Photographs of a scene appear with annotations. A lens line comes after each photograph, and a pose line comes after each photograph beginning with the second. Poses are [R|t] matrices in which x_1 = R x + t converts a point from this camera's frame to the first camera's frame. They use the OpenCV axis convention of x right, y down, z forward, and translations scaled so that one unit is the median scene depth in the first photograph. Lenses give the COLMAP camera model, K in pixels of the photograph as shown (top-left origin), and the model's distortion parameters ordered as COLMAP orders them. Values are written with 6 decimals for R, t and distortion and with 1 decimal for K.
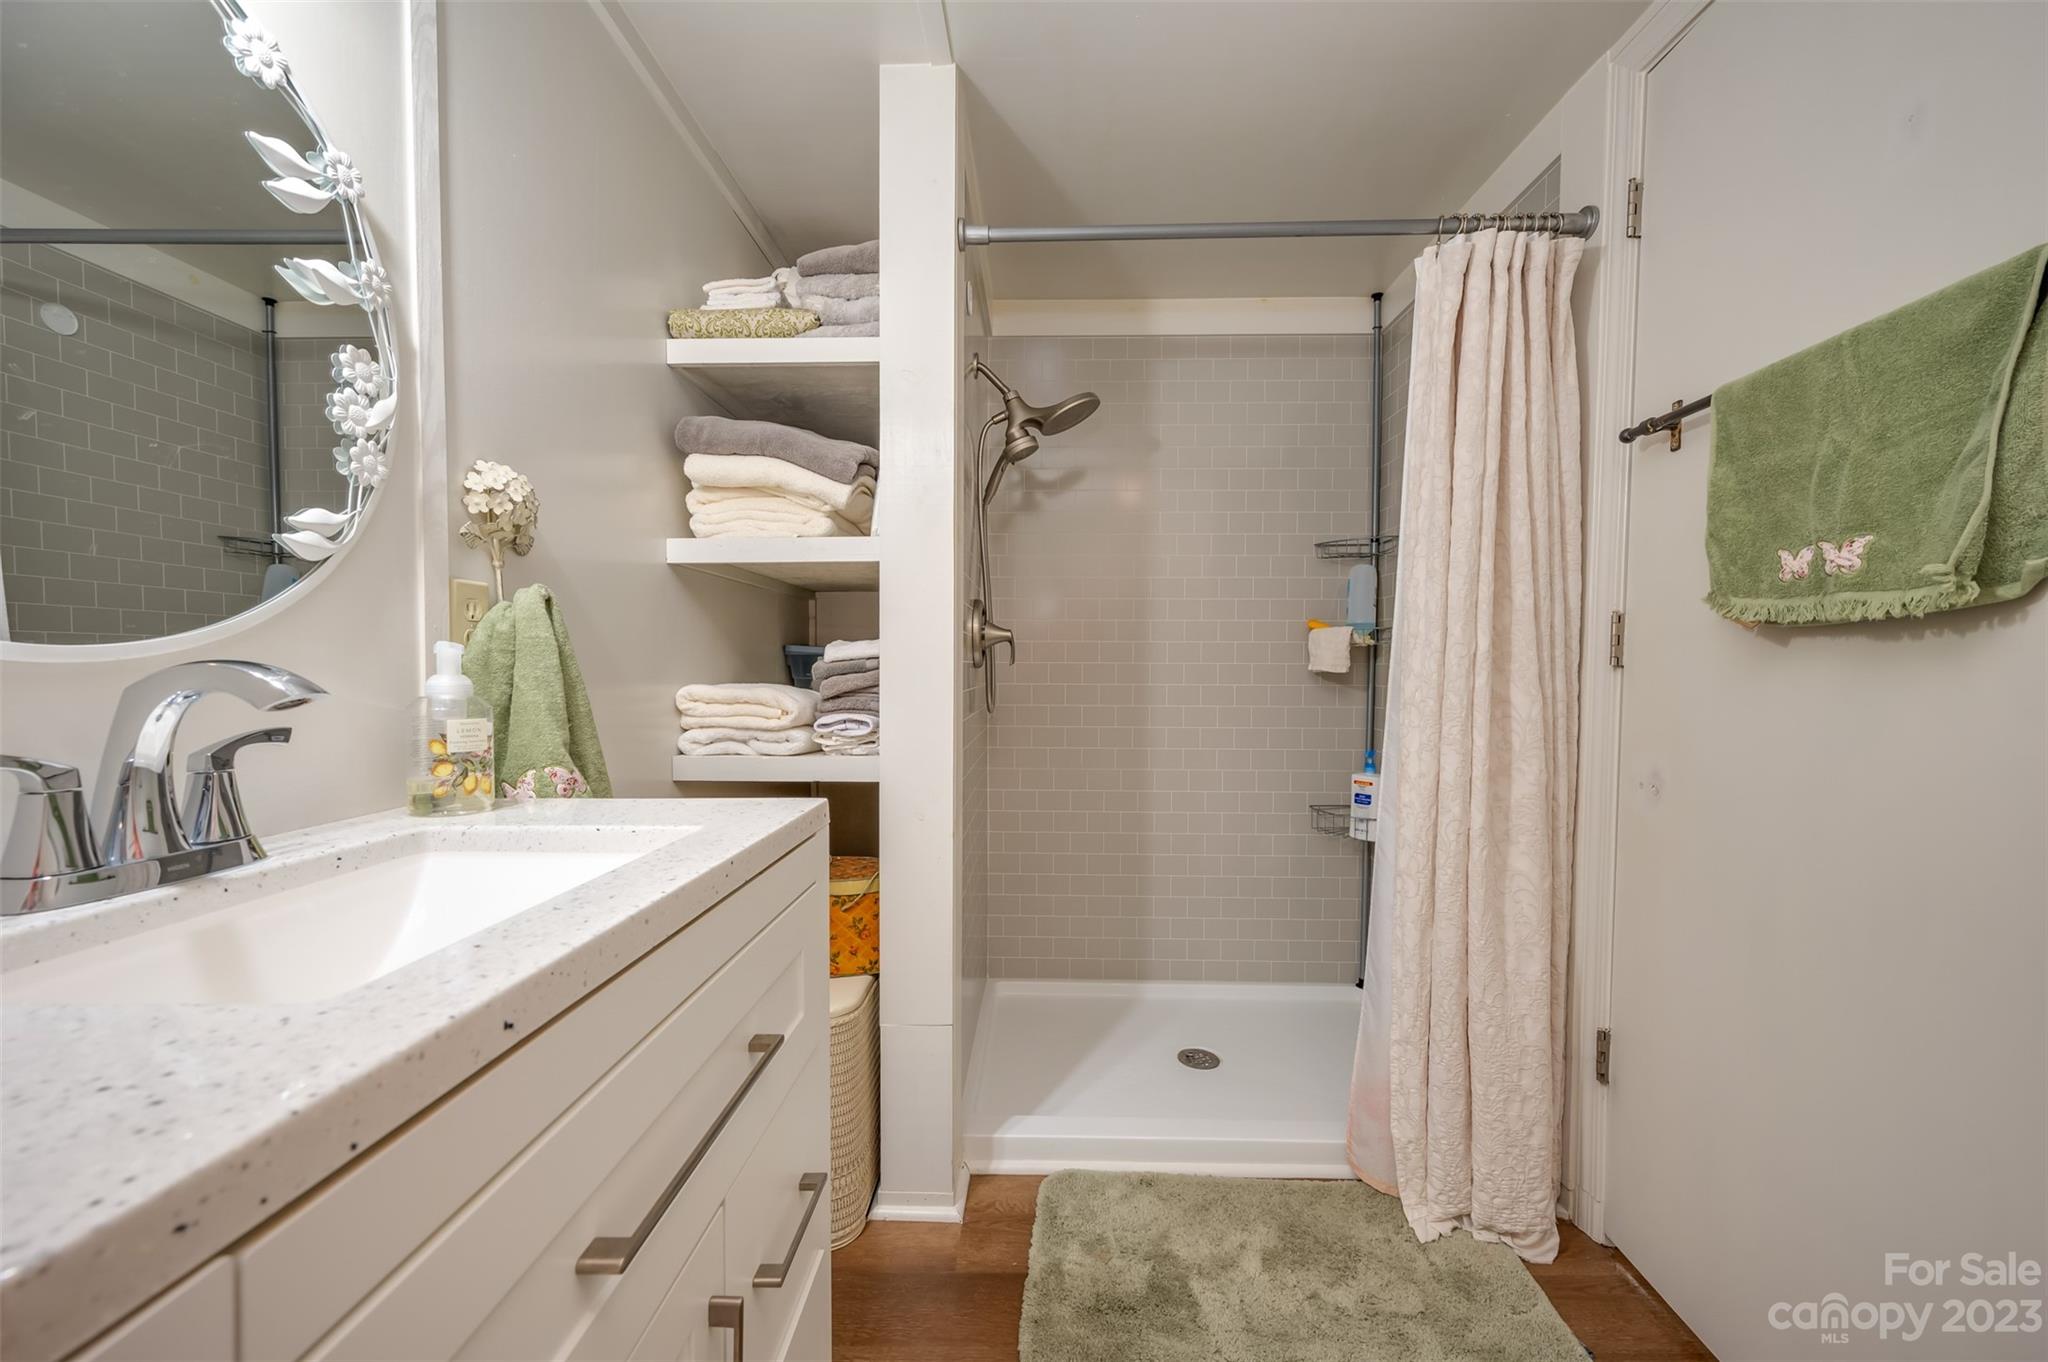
lens RADIAL K [[809.5, 0, 1030.0], [0, 809.5, 688.8], [0, 0, 1]] dist [0.002184, 0.000336]
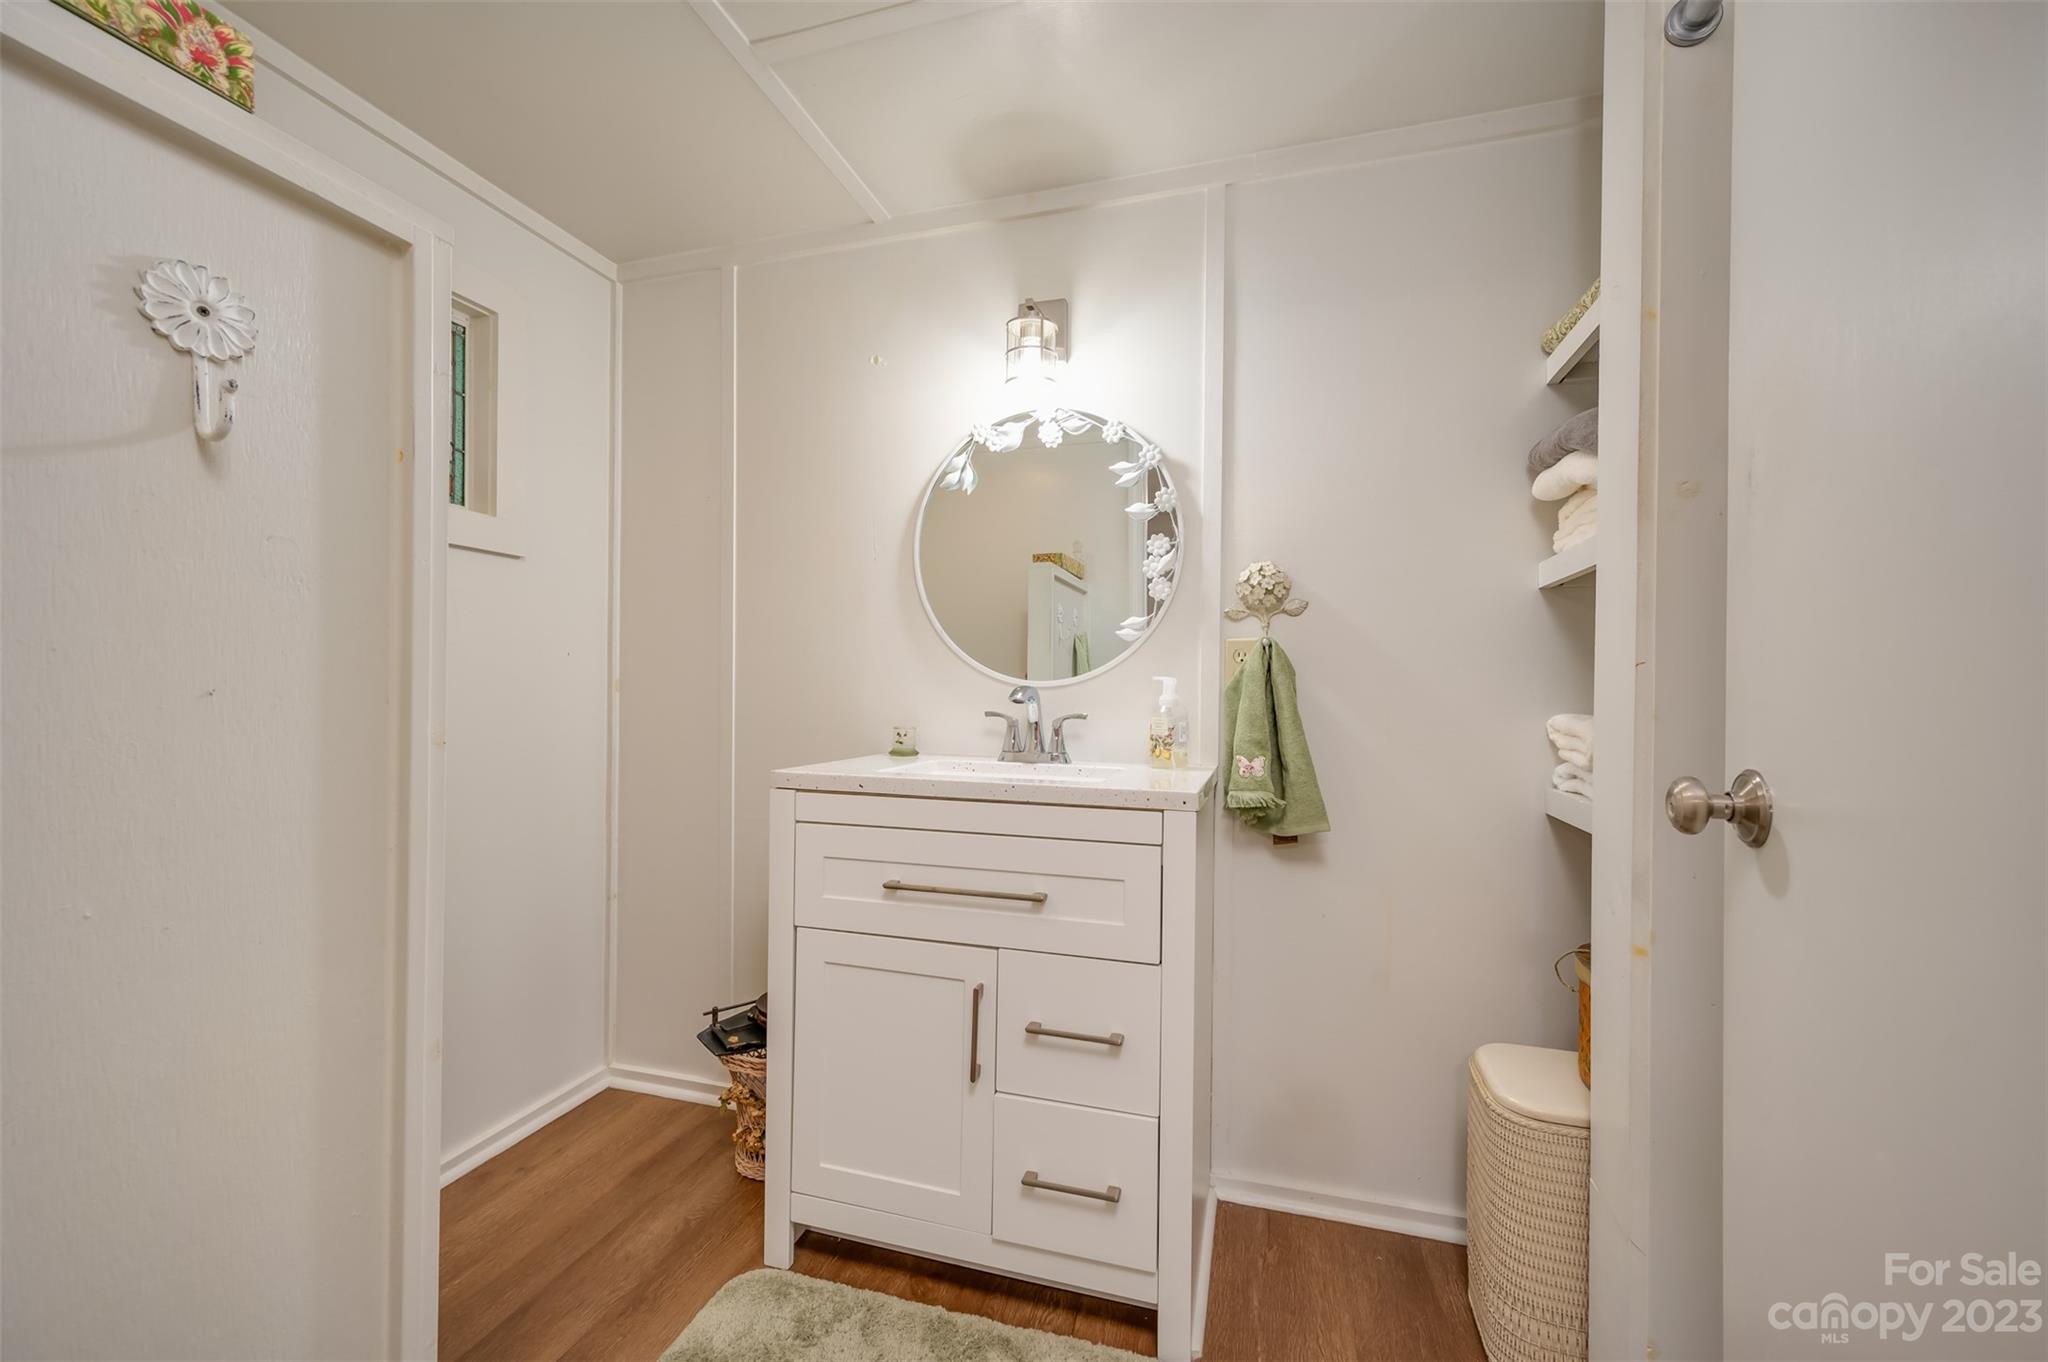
lens RADIAL K [[809.5, 0, 1030.0], [0, 809.5, 688.8], [0, 0, 1]] dist [0.002184, 0.000336]
pose [[-0.262389, -0.003647, -0.964955, 1.302212], [-0.045761, 0.998915, 0.008668, -0.035820], [0.963877, 0.046432, -0.262271, 1.323939]]
